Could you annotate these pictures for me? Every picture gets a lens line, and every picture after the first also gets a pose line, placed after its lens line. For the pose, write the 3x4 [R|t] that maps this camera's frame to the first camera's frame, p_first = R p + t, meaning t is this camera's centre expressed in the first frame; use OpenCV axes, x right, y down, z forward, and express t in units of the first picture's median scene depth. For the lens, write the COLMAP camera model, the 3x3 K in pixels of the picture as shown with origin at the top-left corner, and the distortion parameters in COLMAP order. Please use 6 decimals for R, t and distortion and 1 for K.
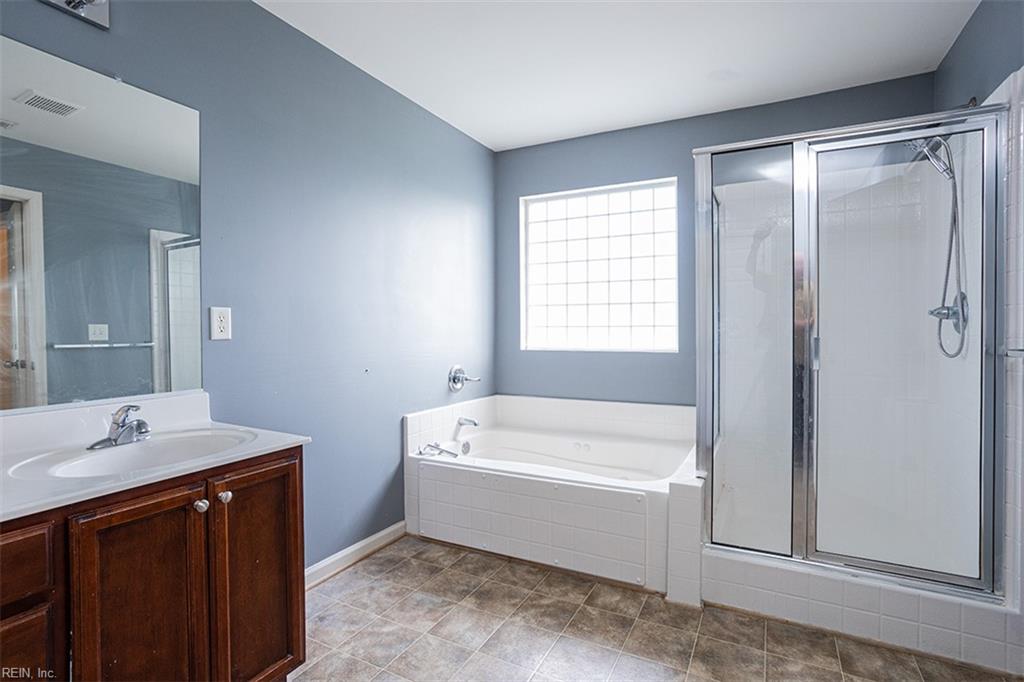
lens RADIAL K [[506.8, 0, 512.7], [0, 506.8, 336.5], [0, 0, 1]] dist [-0.041007, 0.019267]
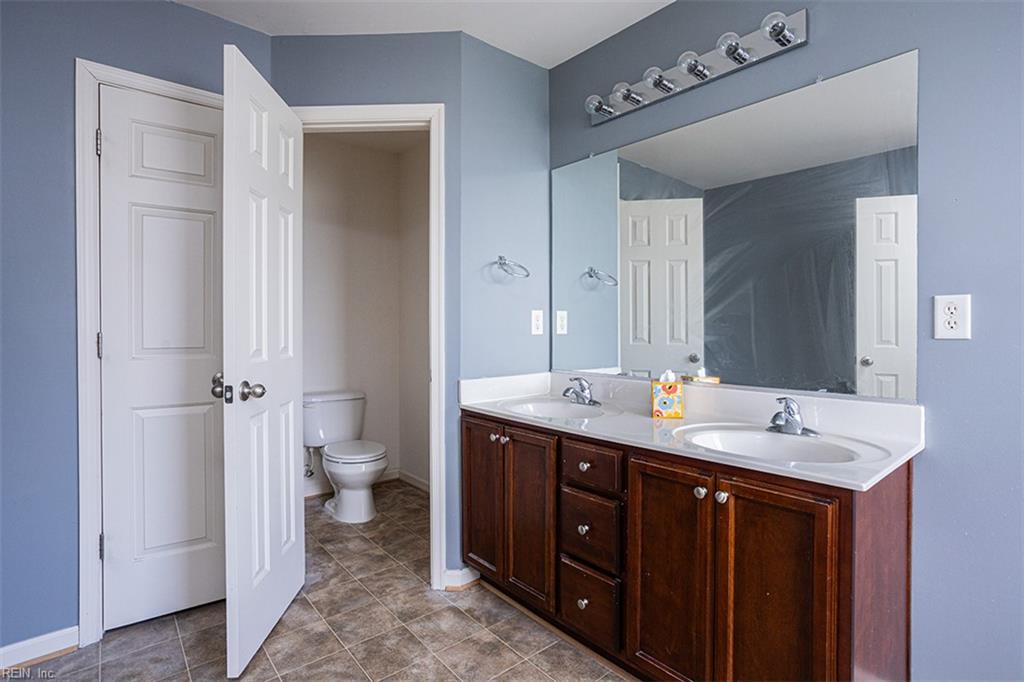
lens RADIAL K [[506.8, 0, 491.6], [0, 506.8, 324.9], [0, 0, 1]] dist [-0.041007, 0.019267]
pose [[-0.415001, -0.004301, -0.909811, 0.483627], [-0.012063, 0.999927, 0.000776, -0.009938], [0.909741, 0.011297, -0.415023, 0.940484]]
